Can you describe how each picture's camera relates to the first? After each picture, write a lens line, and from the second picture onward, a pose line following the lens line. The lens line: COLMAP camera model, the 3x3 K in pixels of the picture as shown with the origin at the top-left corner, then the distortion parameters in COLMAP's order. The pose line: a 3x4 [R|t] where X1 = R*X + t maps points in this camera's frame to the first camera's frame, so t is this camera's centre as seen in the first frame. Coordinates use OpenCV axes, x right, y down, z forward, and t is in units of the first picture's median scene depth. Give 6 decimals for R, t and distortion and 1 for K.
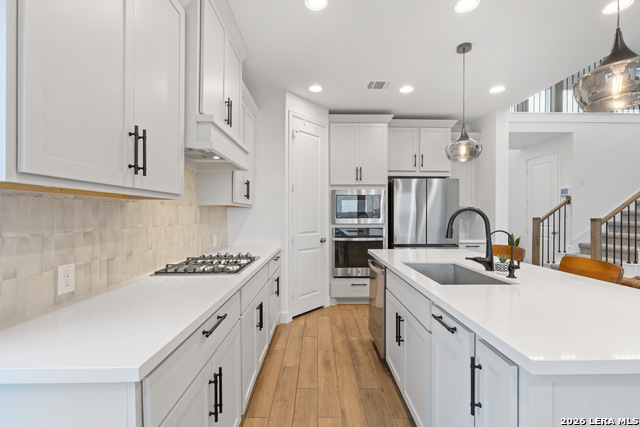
lens RADIAL K [[287.4, 0, 320.0], [0, 287.4, 213.5], [0, 0, 1]] dist [-0.013371, -0.000489]
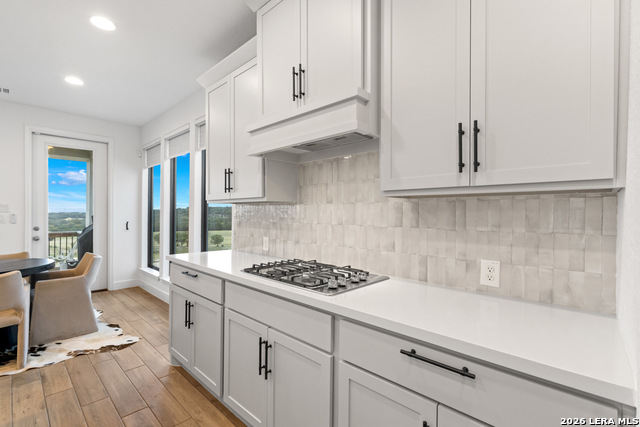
lens RADIAL K [[287.4, 0, 320.0], [0, 287.4, 213.5], [0, 0, 1]] dist [-0.013371, -0.000489]
pose [[-0.686668, -0.003699, -0.726962, 0.173614], [-0.003994, 0.999991, -0.001316, 0.004430], [0.726960, 0.002000, -0.686677, 1.309912]]
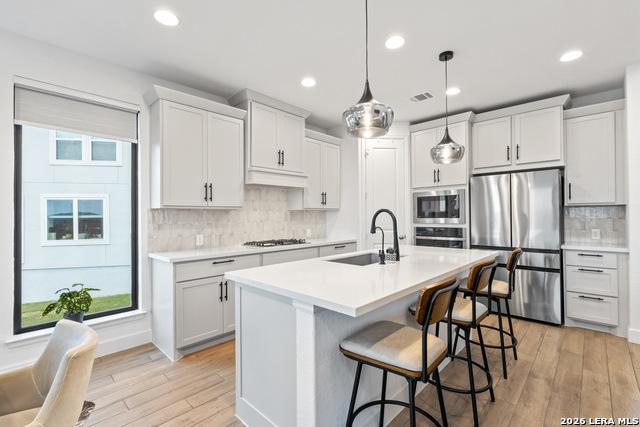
lens RADIAL K [[287.4, 0, 320.0], [0, 287.4, 213.5], [0, 0, 1]] dist [-0.013371, -0.000489]
pose [[0.711086, -0.012672, -0.702991, 0.903892], [0.011188, 0.999915, -0.006708, 0.003413], [0.703016, -0.003095, 0.711168, -0.073128]]
